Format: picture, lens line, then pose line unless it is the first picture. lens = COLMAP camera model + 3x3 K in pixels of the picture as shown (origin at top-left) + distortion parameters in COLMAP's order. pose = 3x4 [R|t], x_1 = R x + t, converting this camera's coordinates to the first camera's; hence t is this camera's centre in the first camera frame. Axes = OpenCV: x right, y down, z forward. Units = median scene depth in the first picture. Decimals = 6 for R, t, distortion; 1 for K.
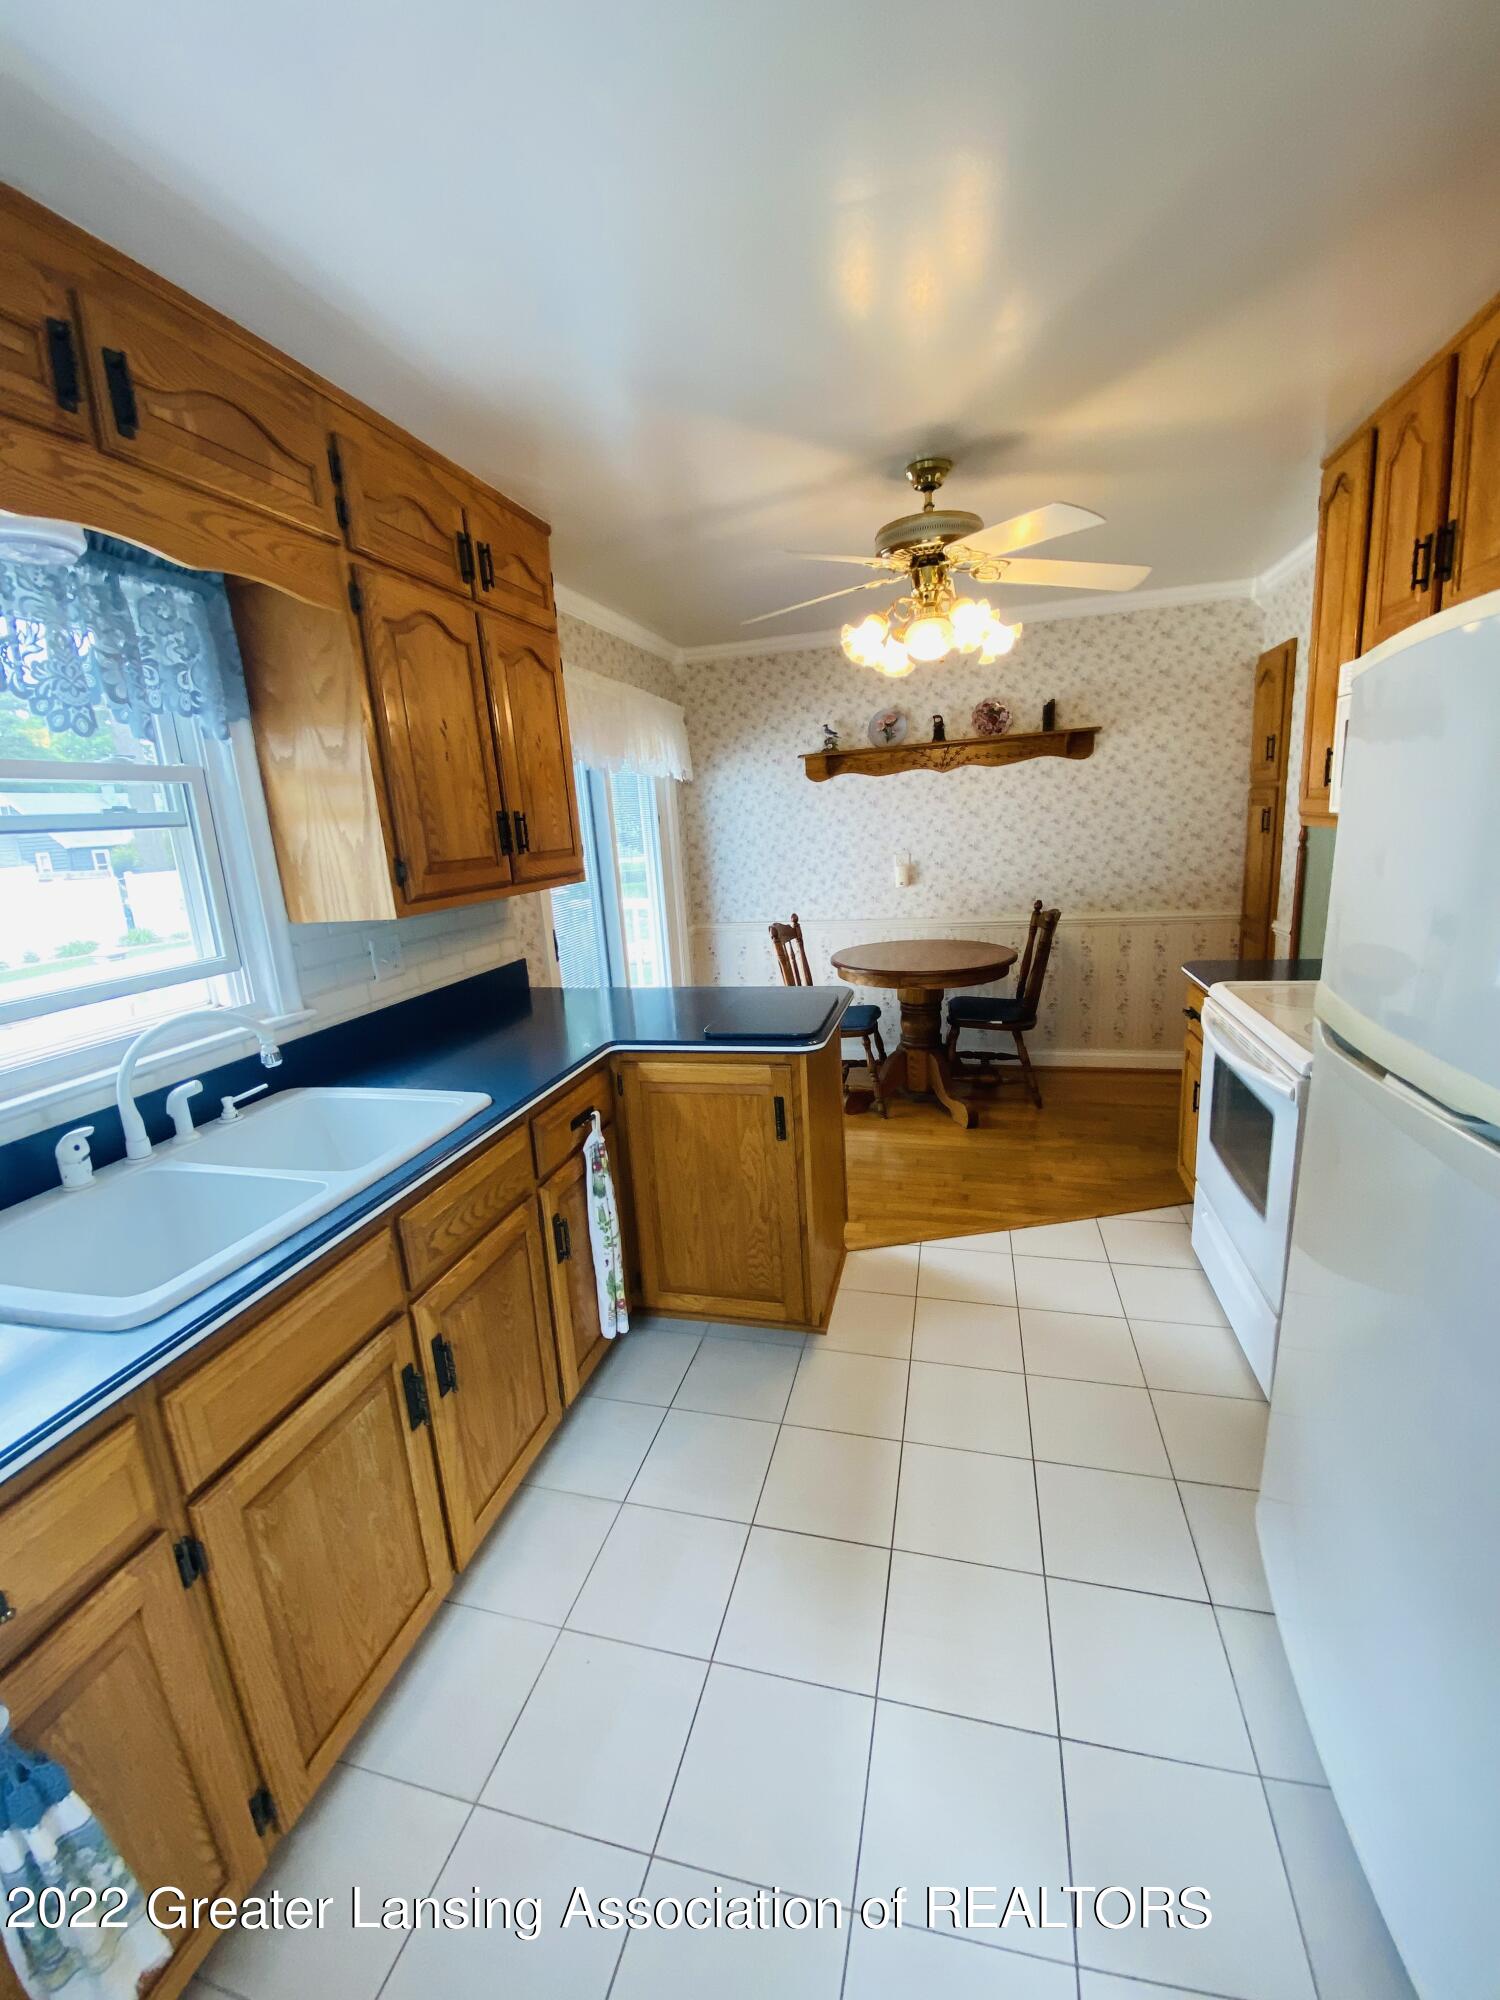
lens RADIAL K [[808.2, 0, 749.8], [0, 808.2, 988.8], [0, 0, 1]] dist [0.045158, -0.033275]
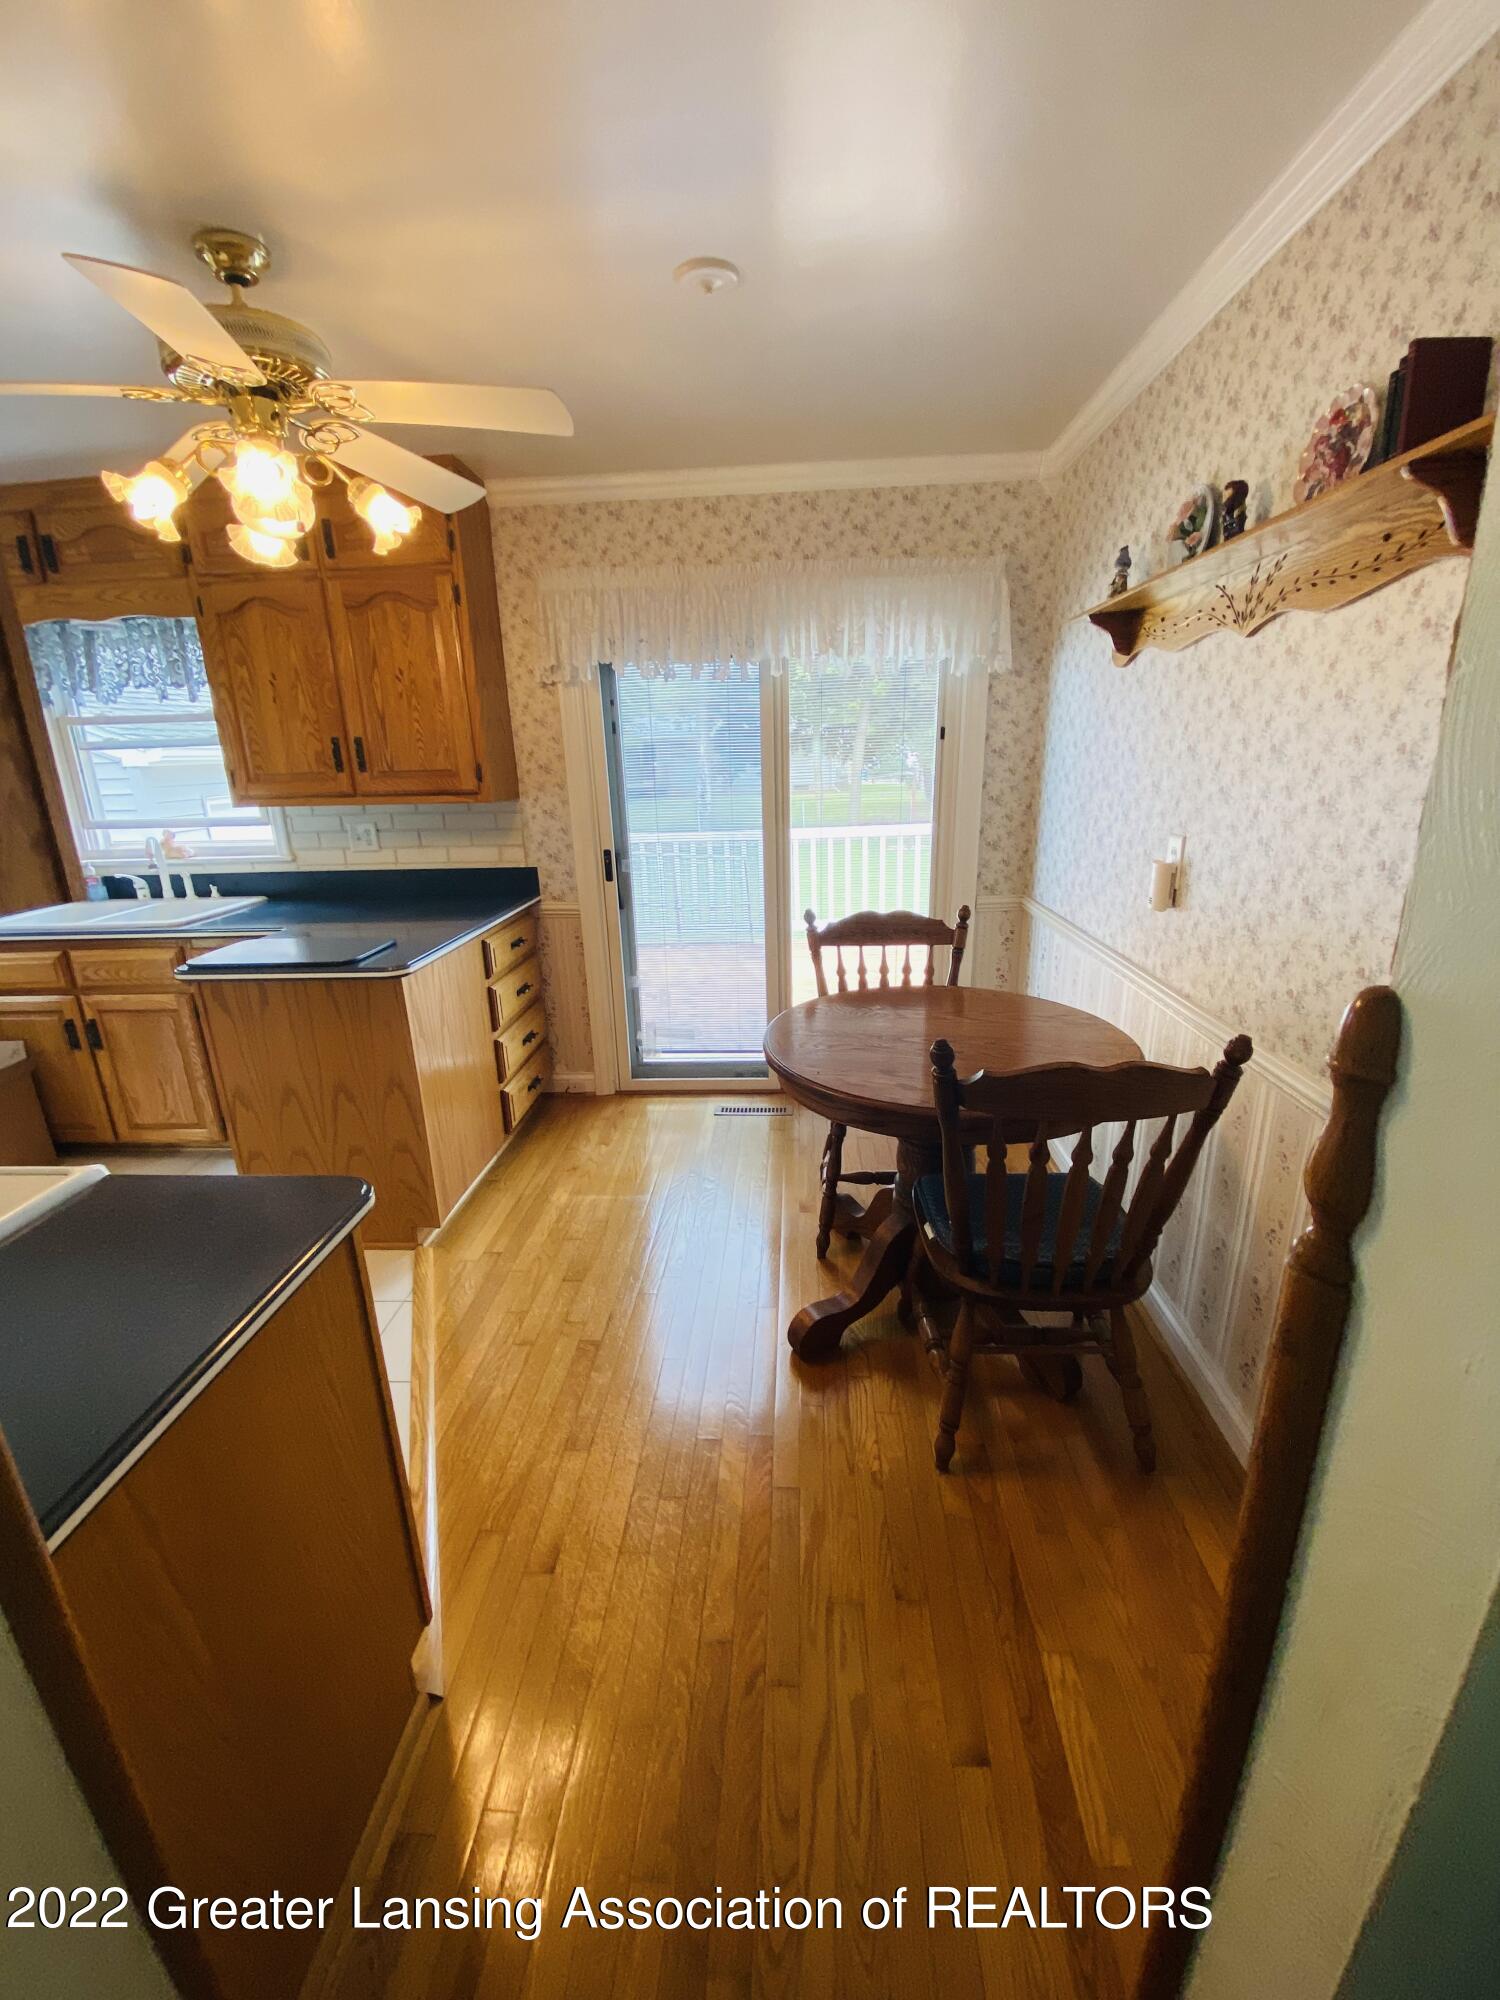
lens RADIAL K [[808.2, 0, 749.8], [0, 808.2, 988.8], [0, 0, 1]] dist [0.045158, -0.033275]
pose [[0.197096, 0.329655, -0.923299, 1.076230], [-0.189719, 0.936796, 0.293974, -0.326445], [0.961852, 0.117226, 0.247180, 1.258878]]
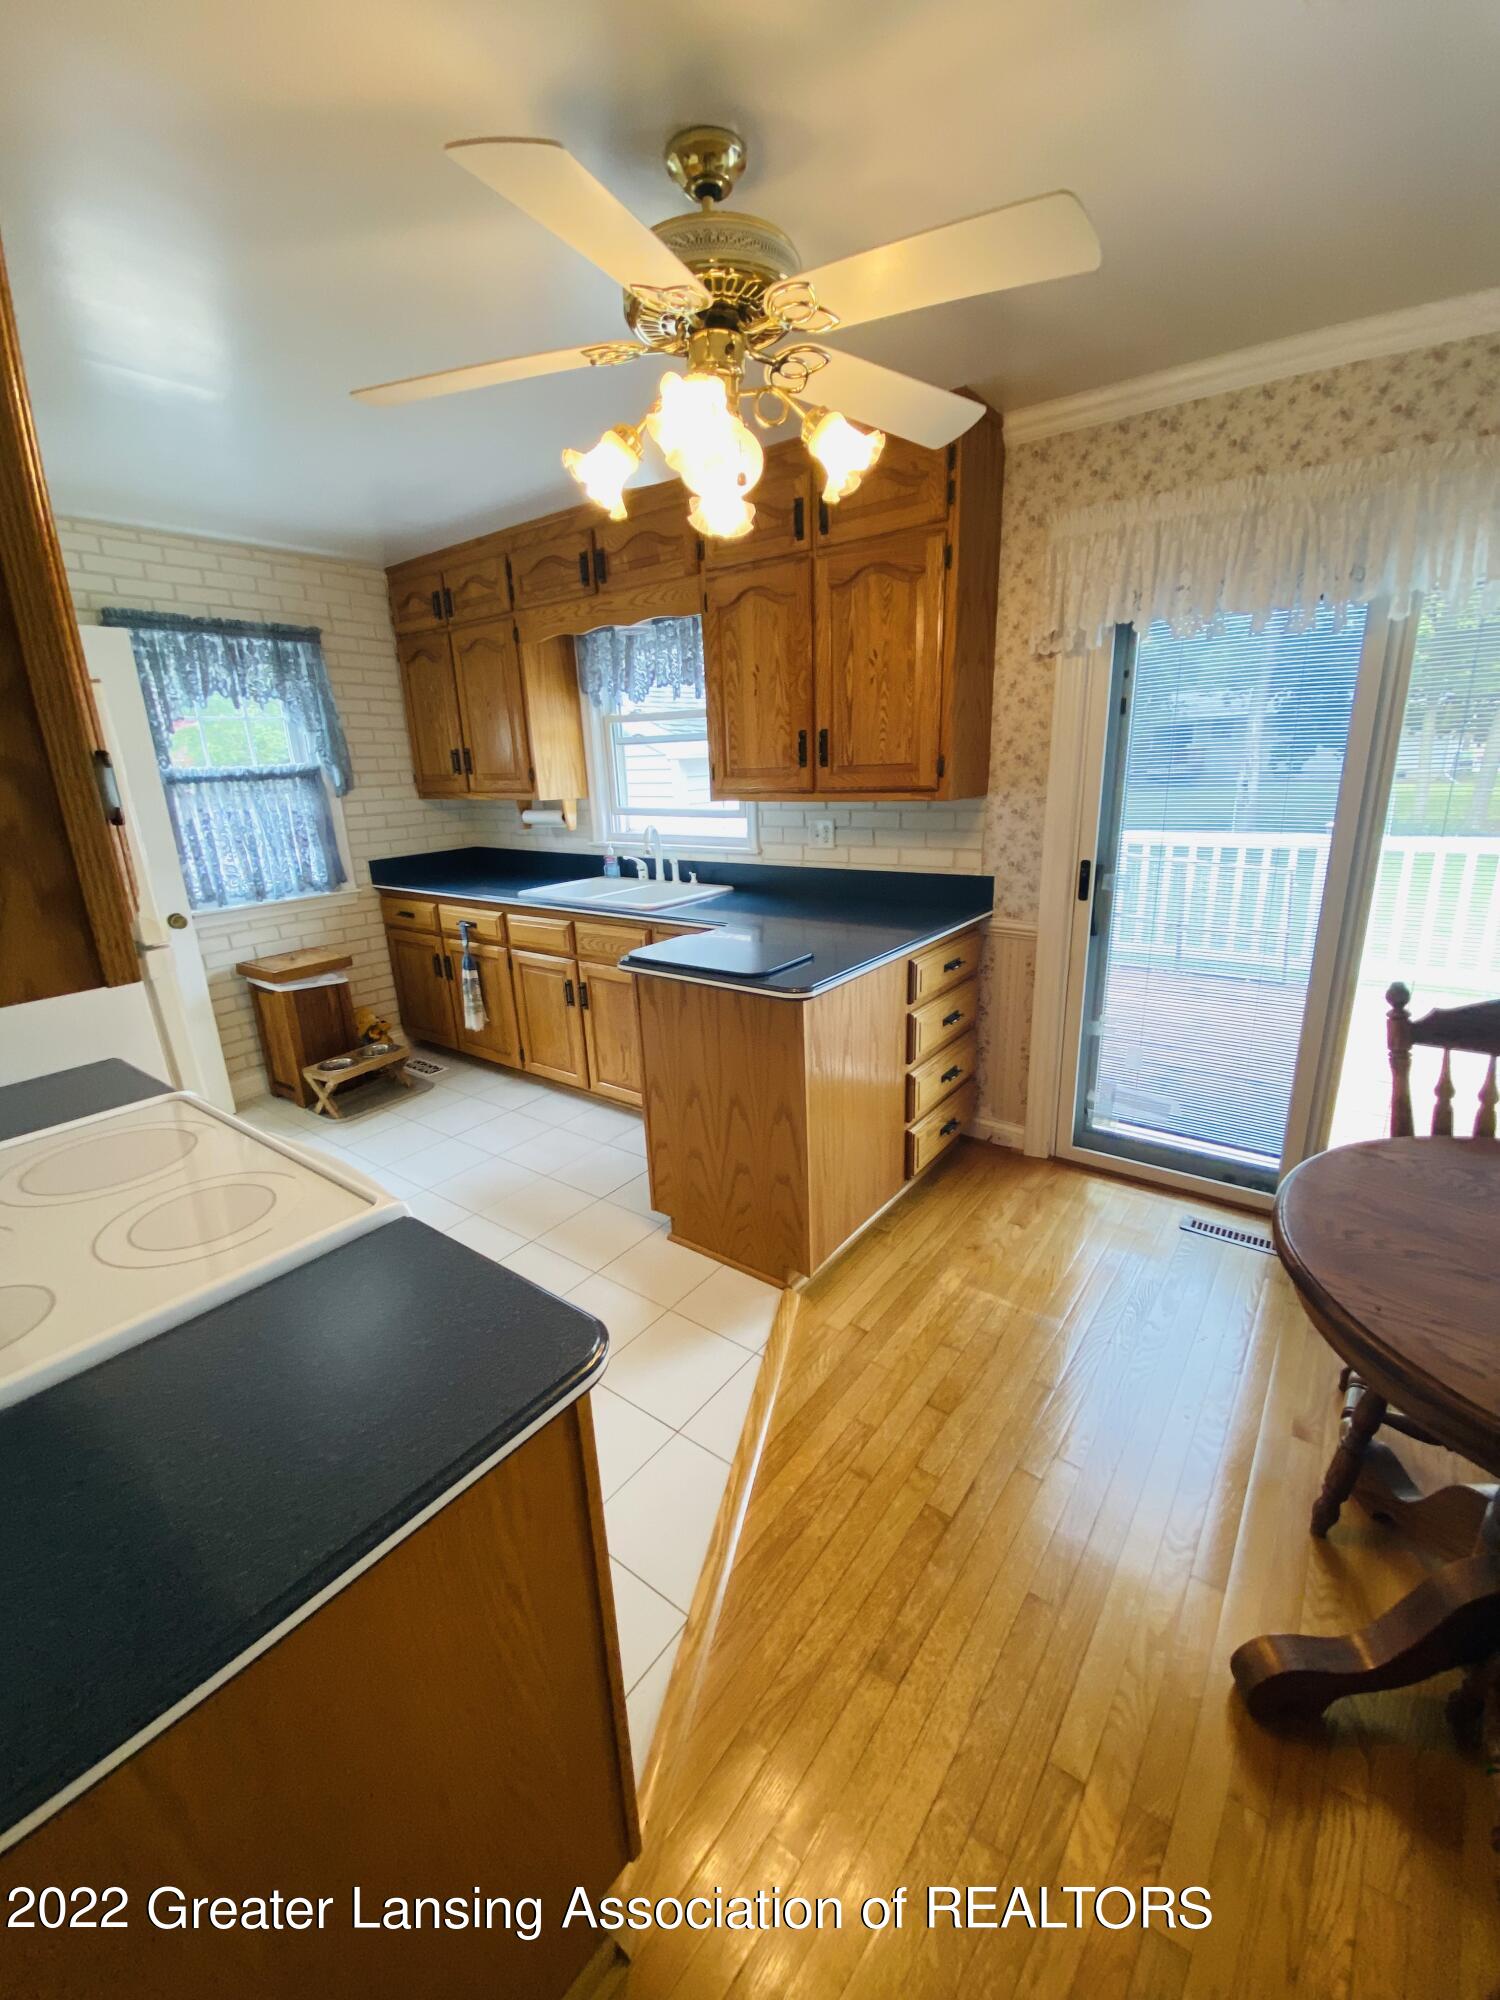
lens RADIAL K [[808.2, 0, 749.8], [0, 808.2, 988.8], [0, 0, 1]] dist [0.045158, -0.033275]
pose [[-0.377781, 0.328969, -0.865483, 0.858537], [-0.133756, 0.905557, 0.402586, -0.323241], [0.916183, 0.267853, -0.298101, 1.297620]]
